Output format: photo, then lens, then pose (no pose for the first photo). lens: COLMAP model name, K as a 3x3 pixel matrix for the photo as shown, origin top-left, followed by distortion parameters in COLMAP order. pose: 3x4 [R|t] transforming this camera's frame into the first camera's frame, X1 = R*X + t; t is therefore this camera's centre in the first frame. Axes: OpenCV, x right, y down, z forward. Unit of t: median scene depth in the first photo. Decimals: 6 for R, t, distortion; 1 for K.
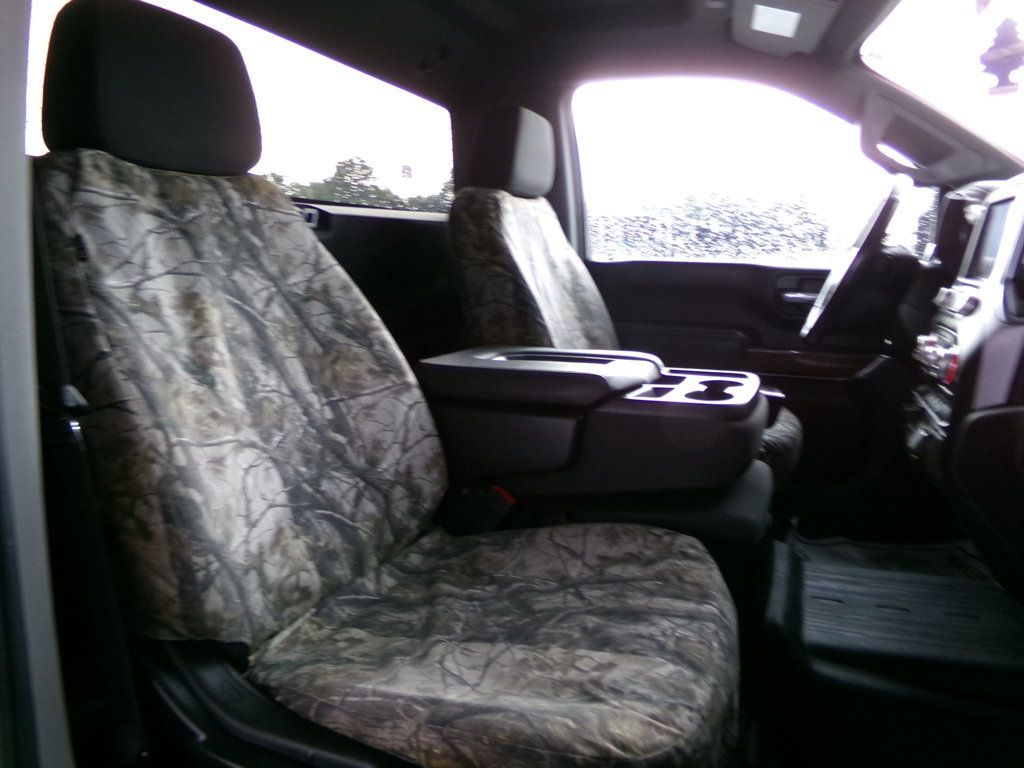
lens RADIAL K [[690.4, 0, 512.0], [0, 690.4, 384.0], [0, 0, 1]] dist [-0.010576, 0.037262]
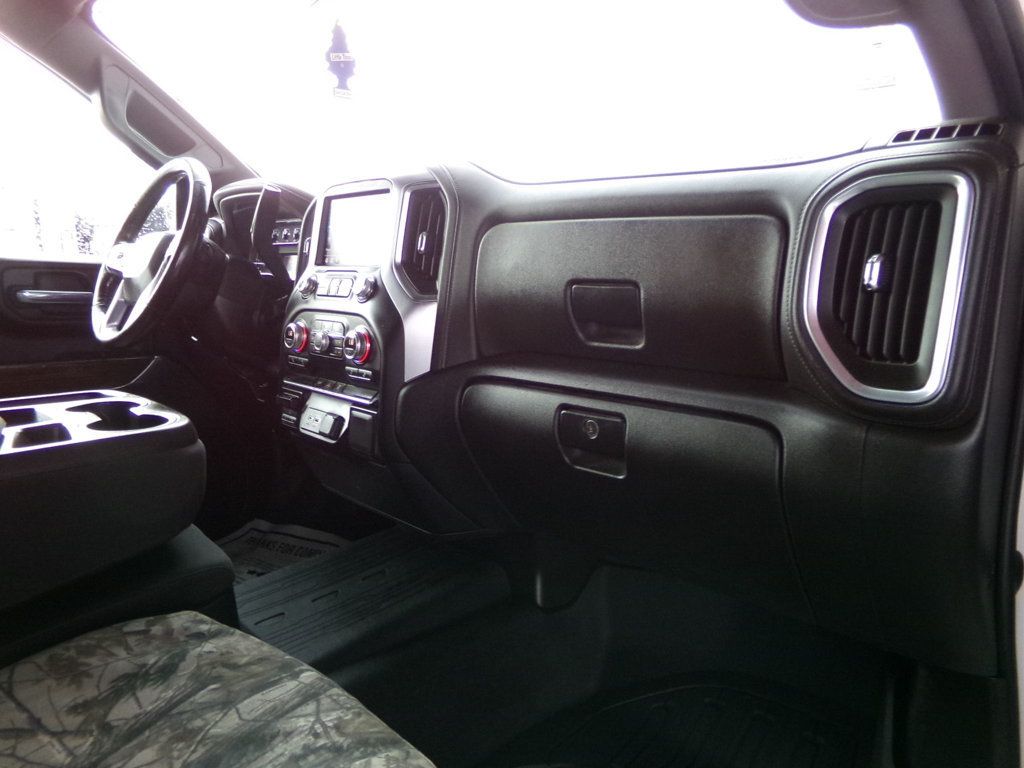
lens RADIAL K [[690.4, 0, 512.0], [0, 690.4, 384.0], [0, 0, 1]] dist [-0.010576, 0.037262]
pose [[0.373572, -0.134890, 0.917741, -0.250346], [0.148294, 0.985330, 0.084461, -0.023722], [-0.915671, 0.104543, 0.388095, 0.389026]]
